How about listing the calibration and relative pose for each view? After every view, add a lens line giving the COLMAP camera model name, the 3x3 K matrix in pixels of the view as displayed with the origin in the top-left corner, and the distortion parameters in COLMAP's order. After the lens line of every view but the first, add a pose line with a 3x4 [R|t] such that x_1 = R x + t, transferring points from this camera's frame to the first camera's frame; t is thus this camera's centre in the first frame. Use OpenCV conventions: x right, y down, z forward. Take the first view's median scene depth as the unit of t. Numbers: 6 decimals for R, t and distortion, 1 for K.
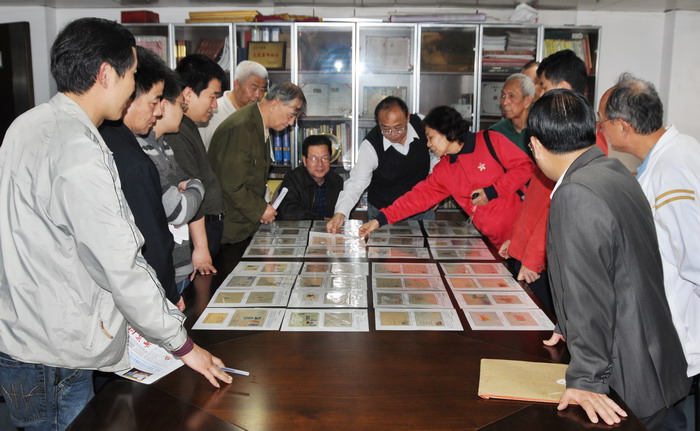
lens RADIAL K [[730.2, 0, 350.0], [0, 730.2, 215.5], [0, 0, 1]] dist [-0.096450, 0.003906]
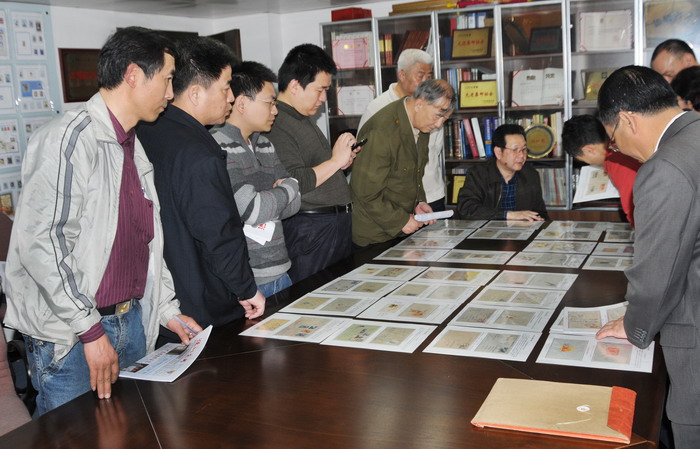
lens RADIAL K [[725.9, 0, 364.1], [0, 725.9, 225.5], [0, 0, 1]] dist [-0.110154, 0.046854]
pose [[0.909664, 0.014422, -0.415095, 0.233777], [-0.006380, 0.999764, 0.020754, -0.005488], [0.415296, -0.016231, 0.909541, 0.149746]]
